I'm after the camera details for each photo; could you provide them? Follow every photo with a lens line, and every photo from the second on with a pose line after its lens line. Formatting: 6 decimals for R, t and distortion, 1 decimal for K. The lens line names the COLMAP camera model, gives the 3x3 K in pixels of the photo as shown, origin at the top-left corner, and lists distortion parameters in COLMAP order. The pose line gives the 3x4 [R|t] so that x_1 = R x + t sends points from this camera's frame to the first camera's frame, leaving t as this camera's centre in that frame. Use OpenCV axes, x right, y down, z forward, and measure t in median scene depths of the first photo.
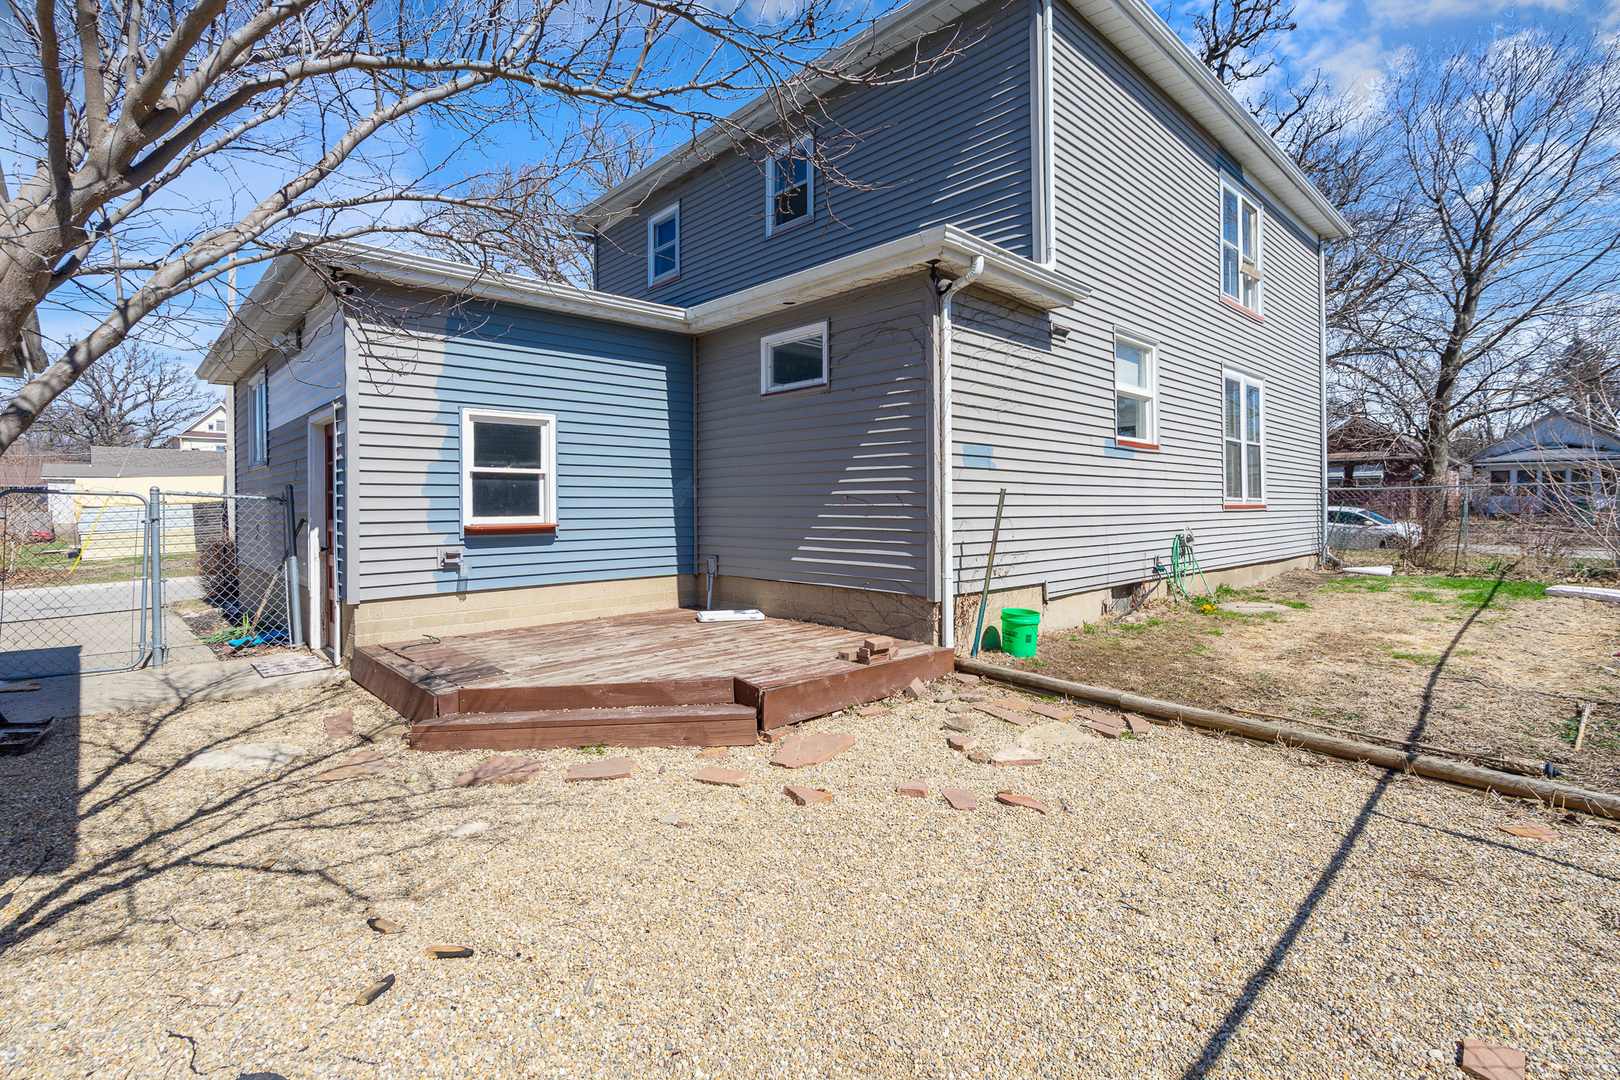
lens RADIAL K [[754.7, 0, 801.4], [0, 754.7, 505.5], [0, 0, 1]] dist [0.000372, 0.000441]
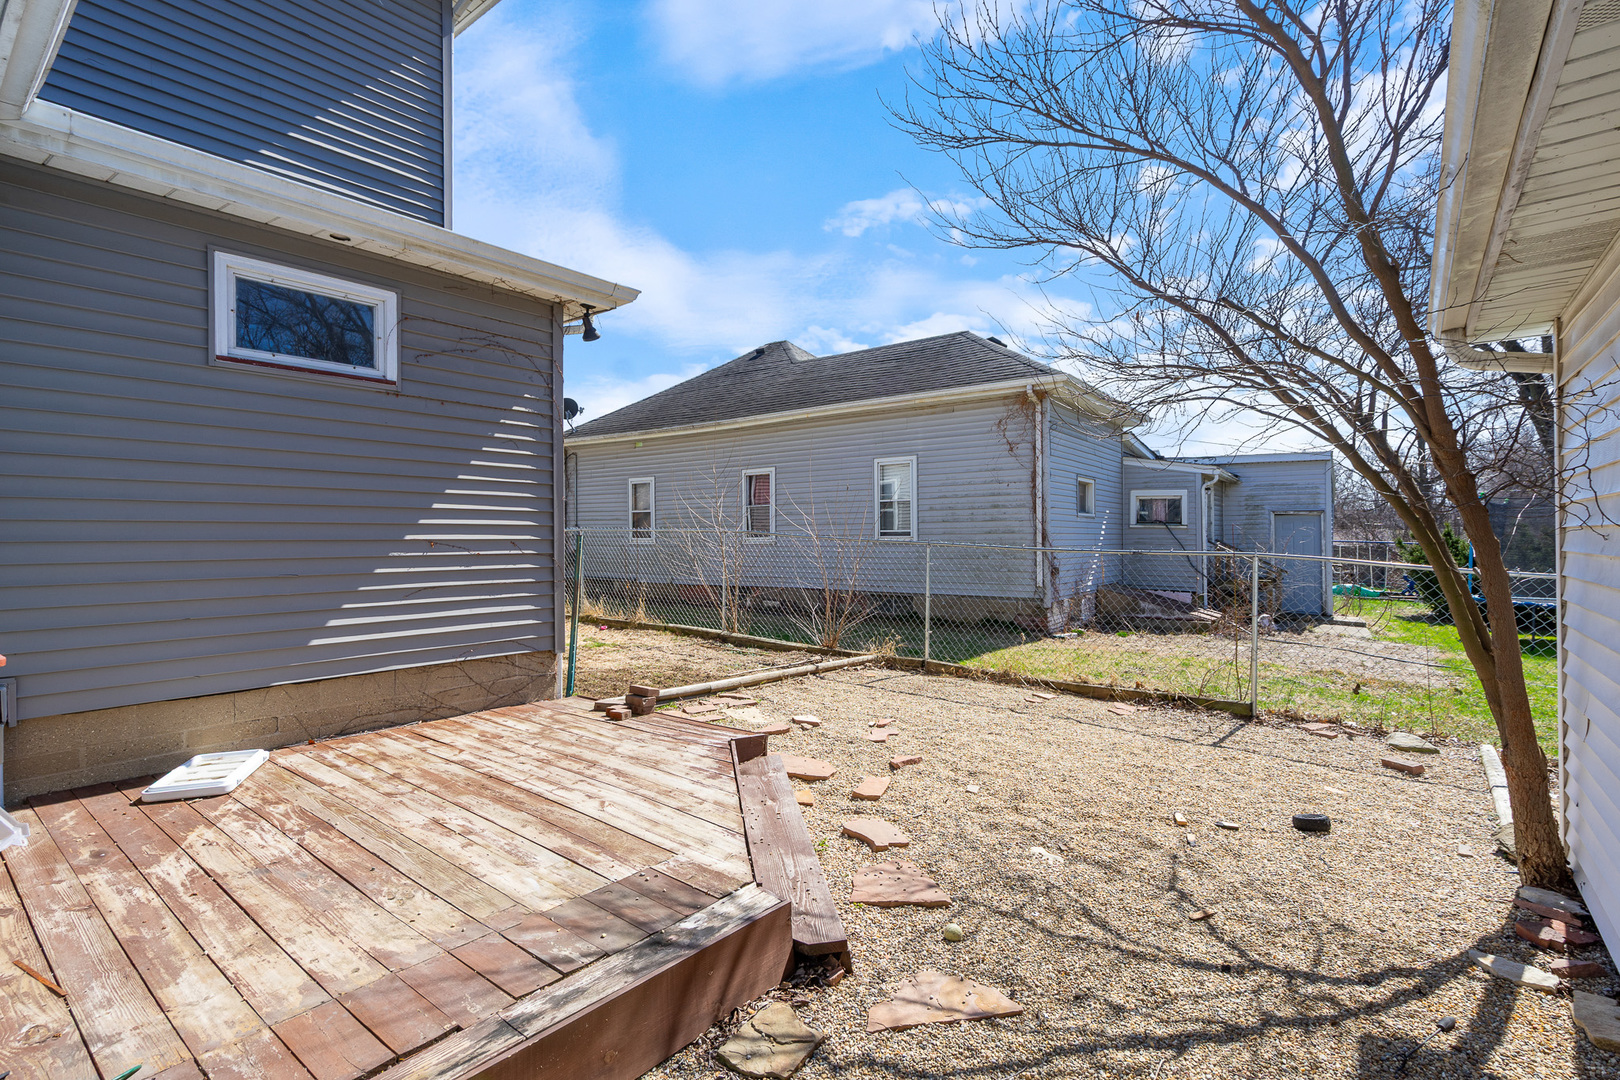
lens RADIAL K [[752.7, 0, 806.7], [0, 752.7, 531.4], [0, 0, 1]] dist [0.001226, 0.001185]
pose [[-0.137172, 0.013506, 0.990455, -0.768055], [0.008132, 0.999889, -0.012509, -0.011171], [-0.990514, 0.006339, -0.137267, 0.773554]]
